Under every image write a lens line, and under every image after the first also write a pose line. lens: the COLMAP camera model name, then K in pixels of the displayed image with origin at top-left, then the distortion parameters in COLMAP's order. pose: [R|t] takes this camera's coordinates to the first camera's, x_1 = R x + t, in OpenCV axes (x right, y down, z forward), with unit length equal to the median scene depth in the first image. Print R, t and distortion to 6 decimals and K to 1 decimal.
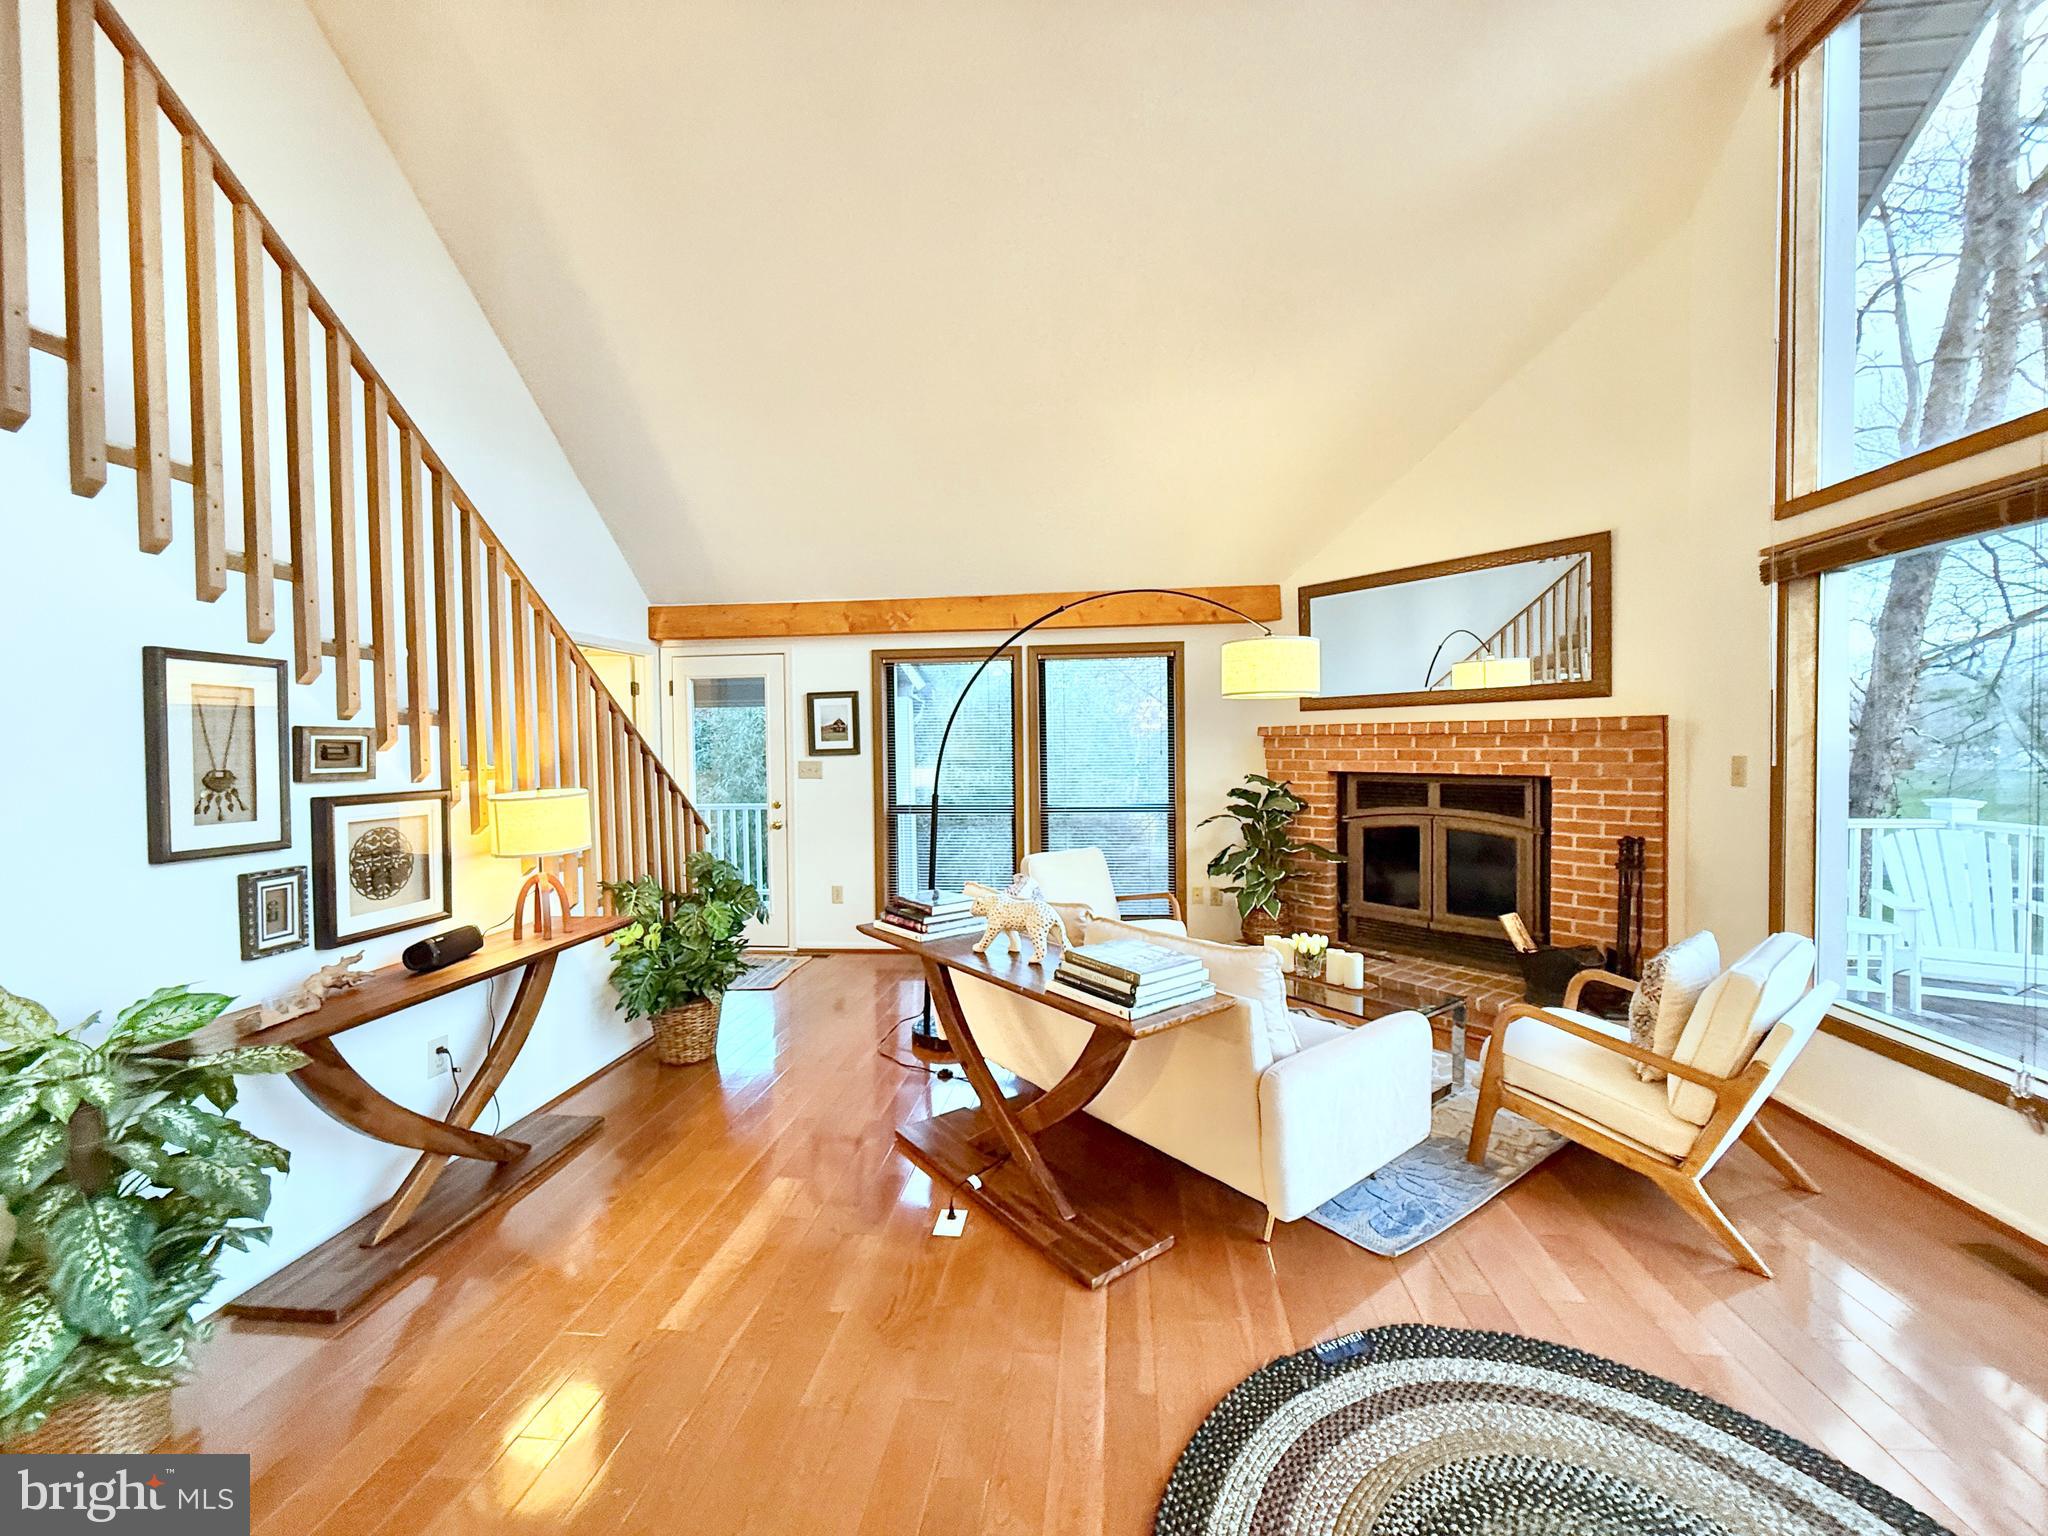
lens RADIAL K [[813.4, 0, 1026.6], [0, 813.4, 768.5], [0, 0, 1]] dist [-0.001725, 0.000541]
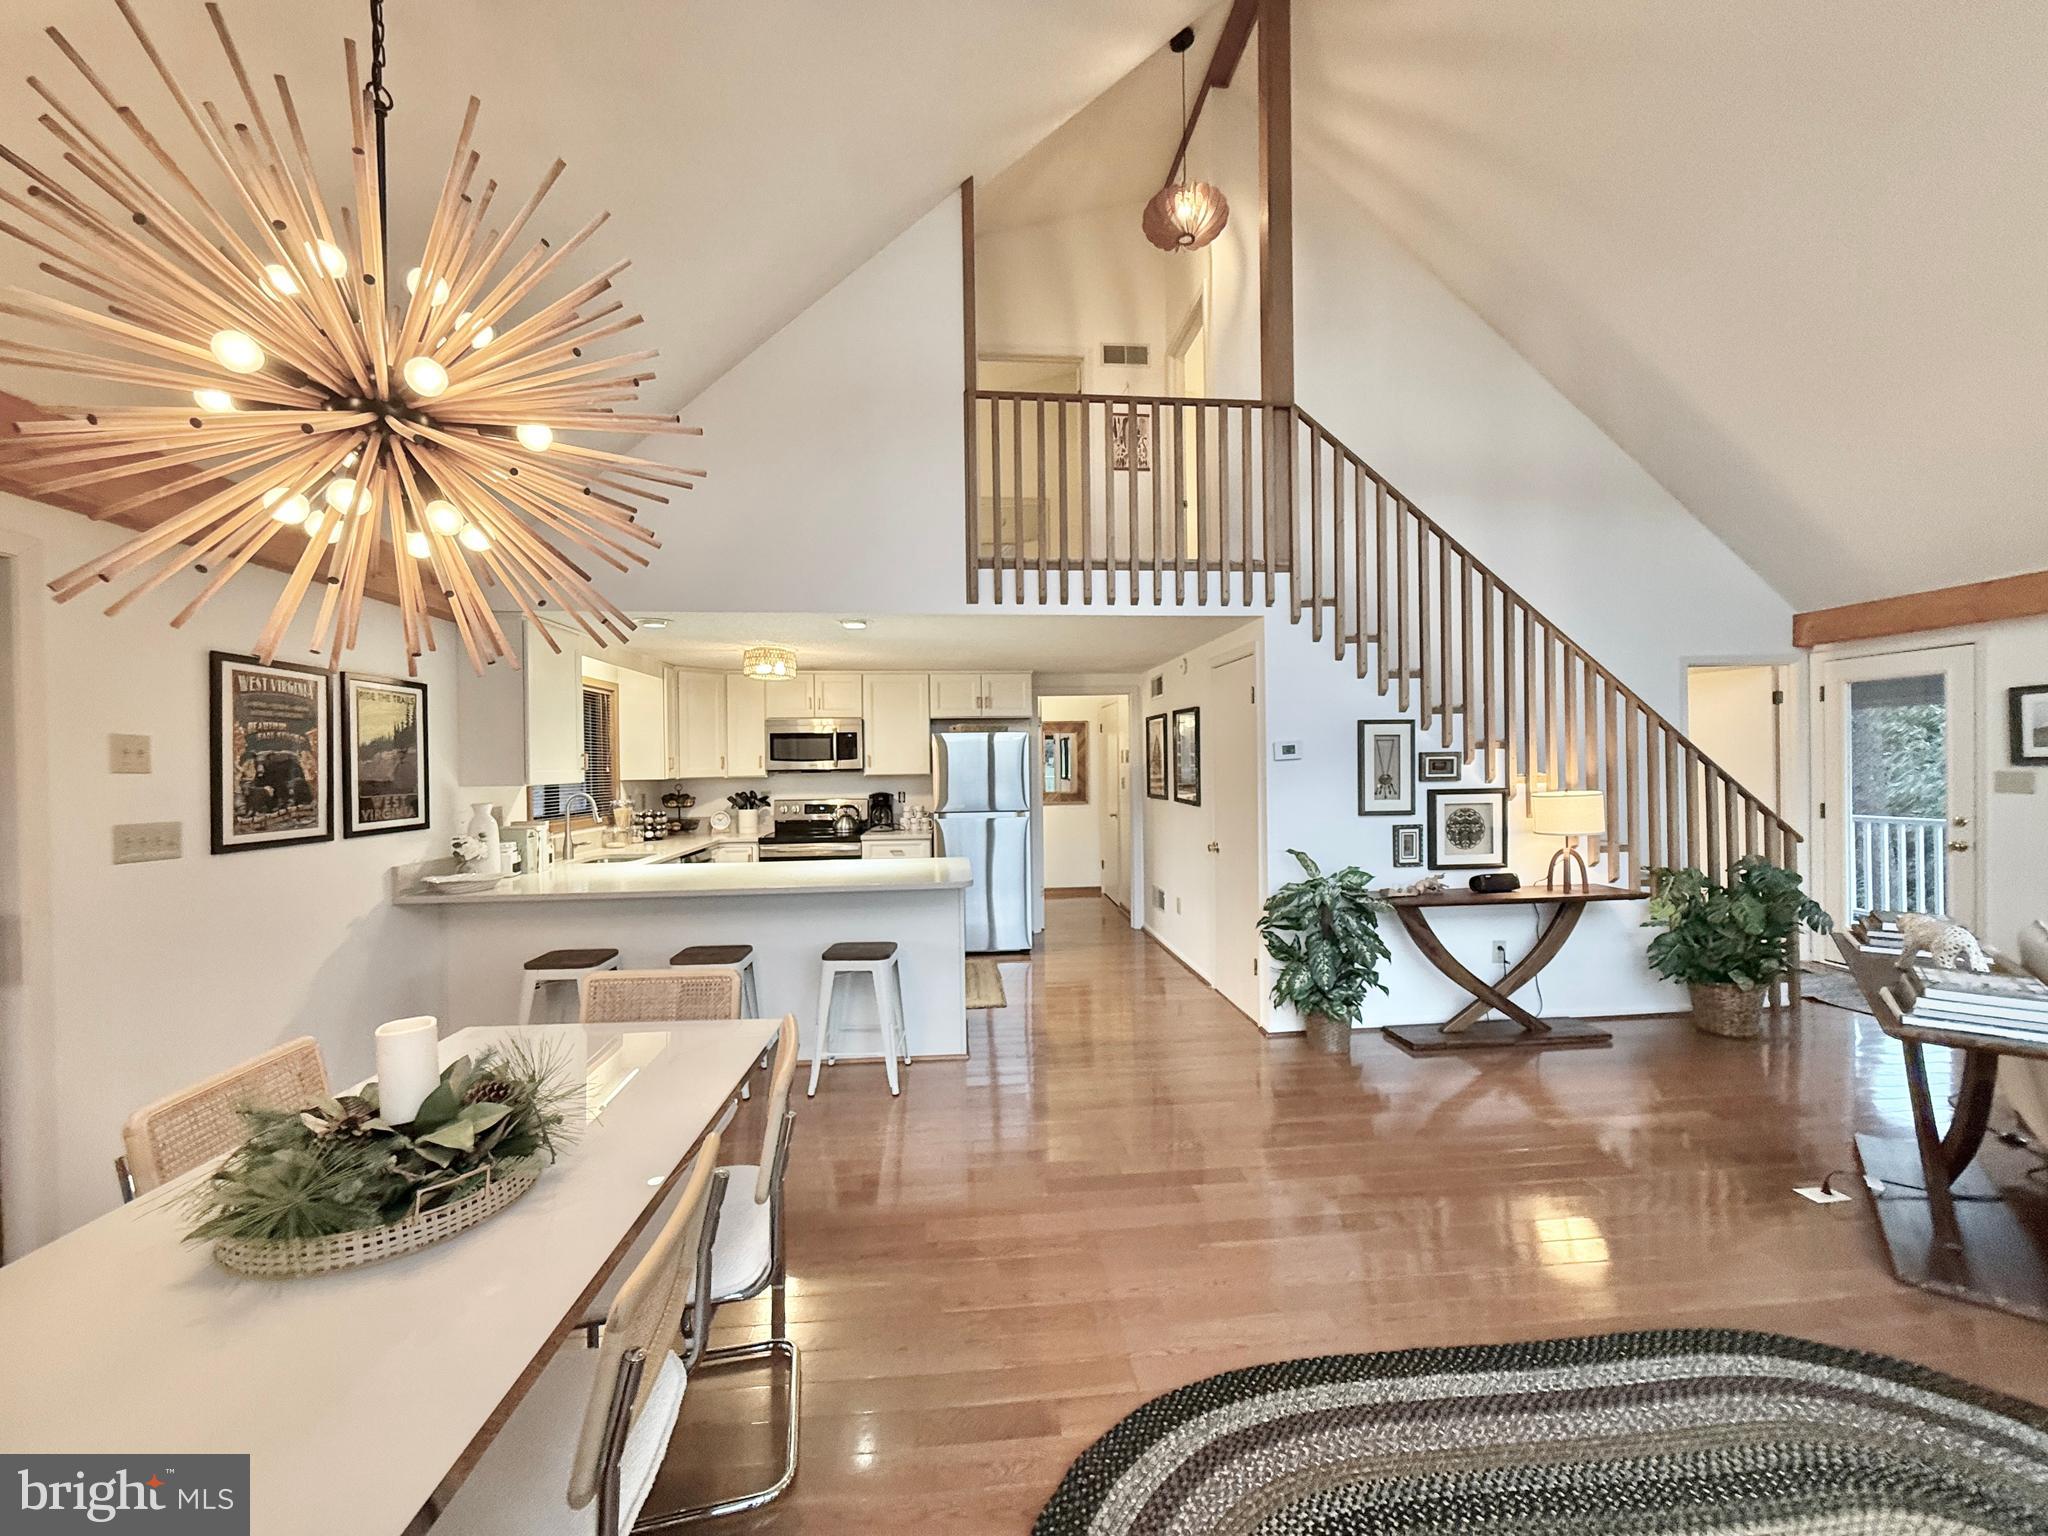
lens RADIAL K [[813.9, 0, 1026.6], [0, 813.9, 770.4], [0, 0, 1]] dist [-0.002124, 0.000174]
pose [[0.201859, 0.016529, -0.979275, 0.557556], [-0.011952, 0.999825, 0.014412, -0.017379], [0.979342, 0.008795, 0.202021, -0.214796]]
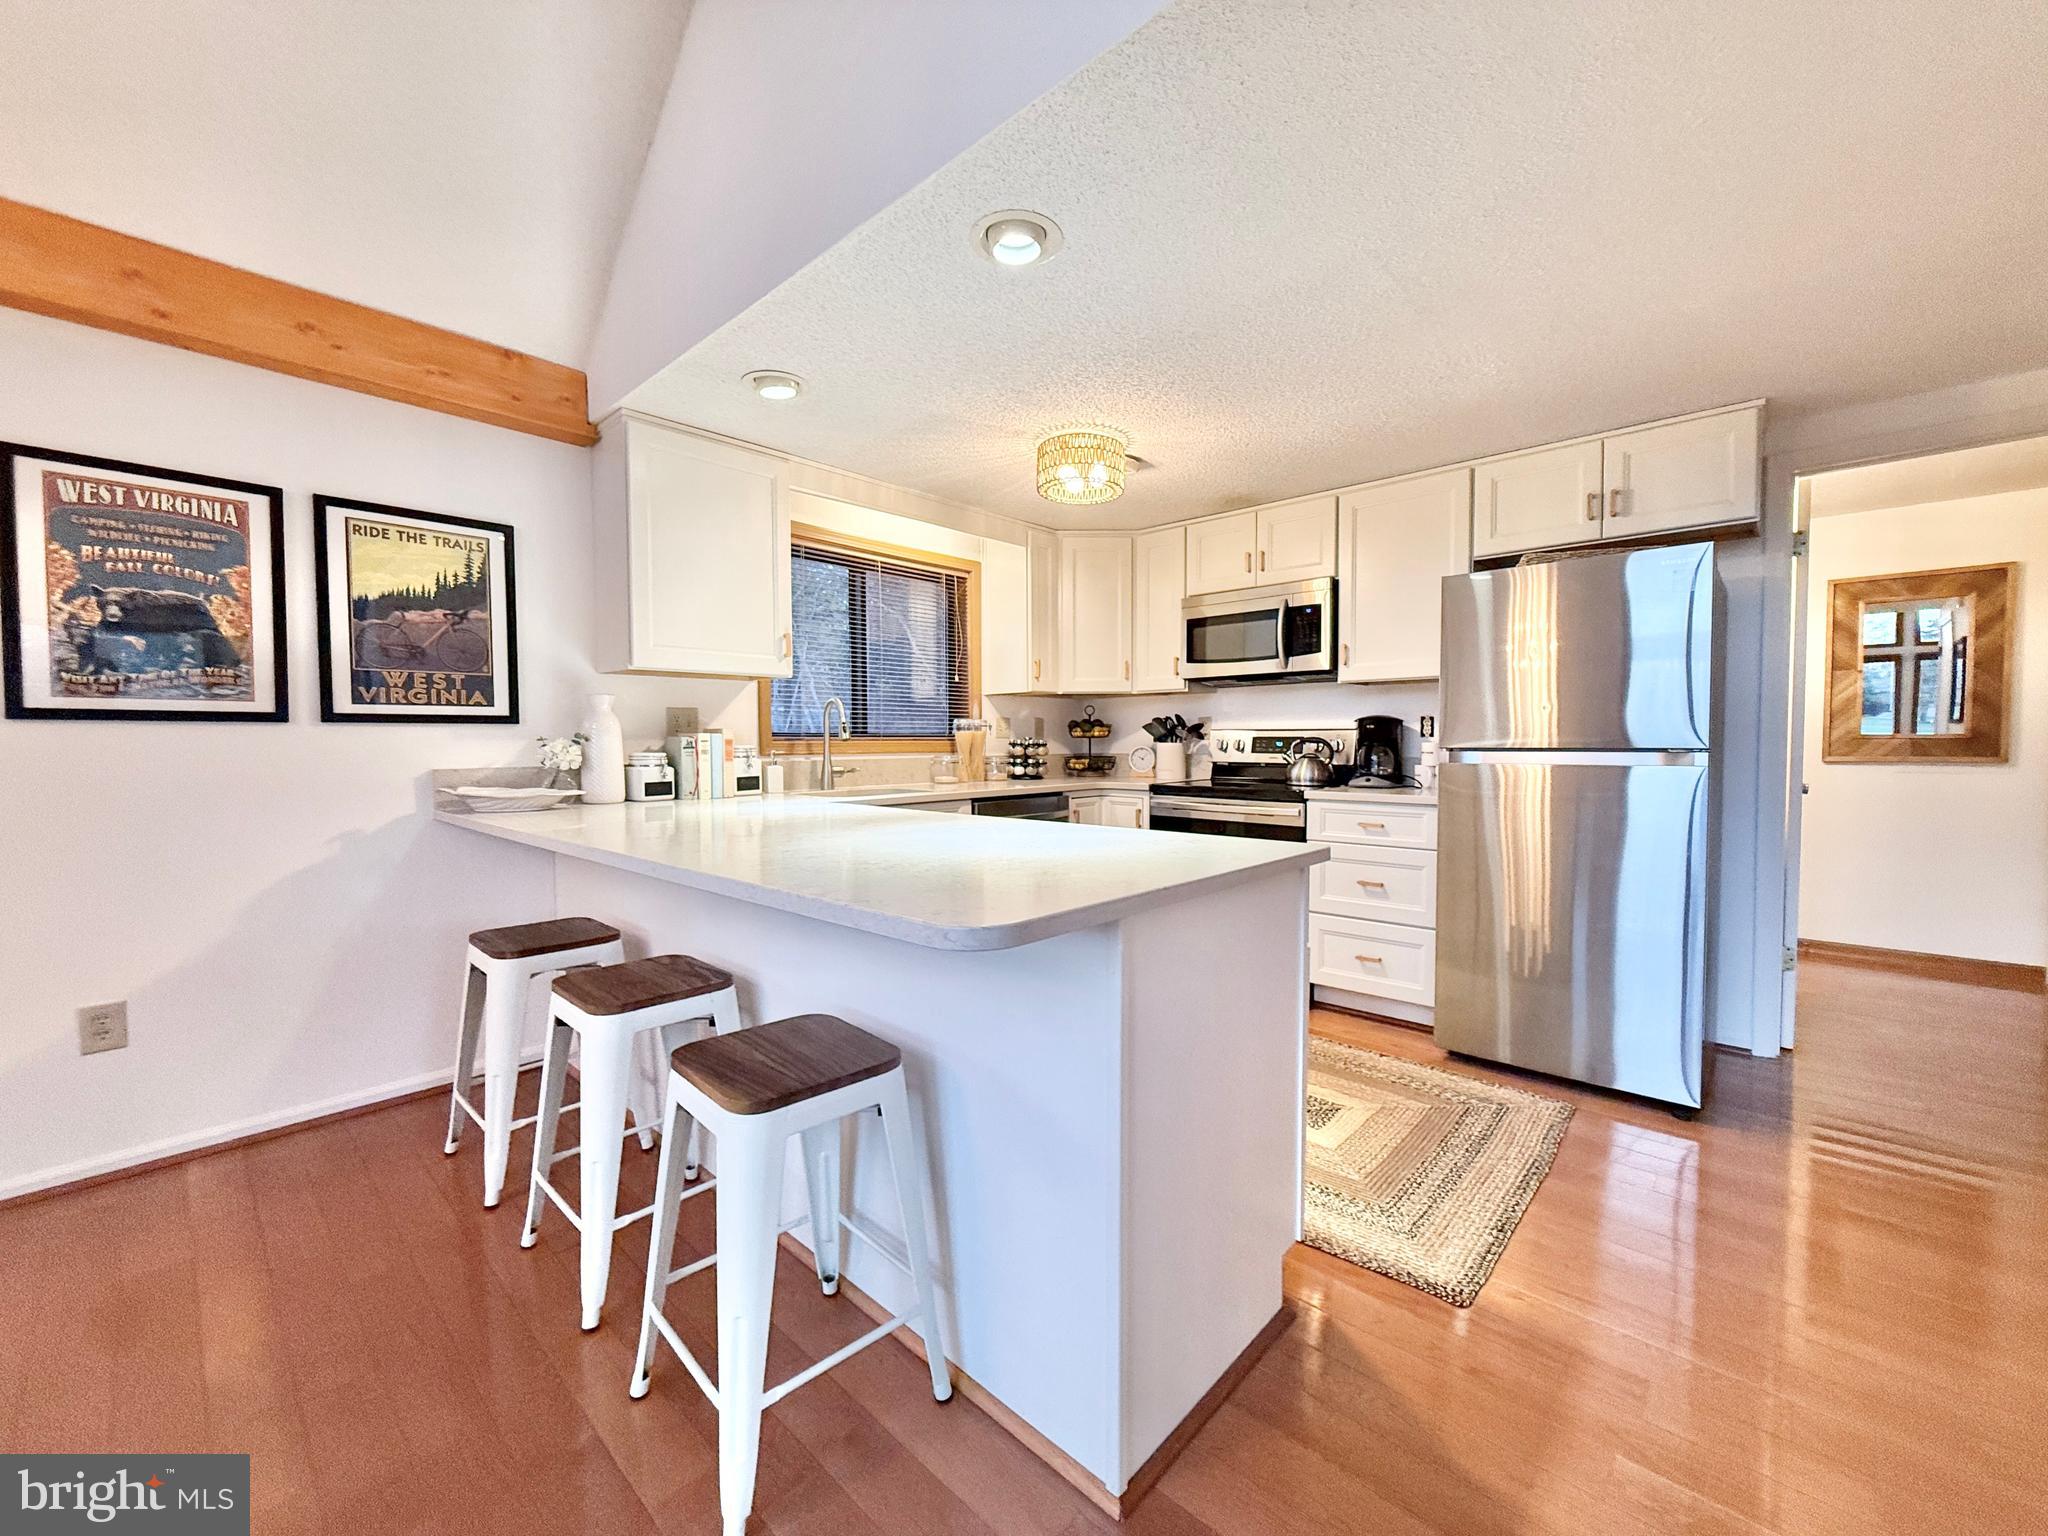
lens RADIAL K [[813.4, 0, 1026.6], [0, 813.4, 768.5], [0, 0, 1]] dist [-0.001725, 0.000541]
pose [[-0.596597, 0.042939, -0.801392, -0.357872], [-0.007675, 0.998217, 0.059198, 0.082231], [0.802504, 0.041468, -0.595203, 0.118748]]
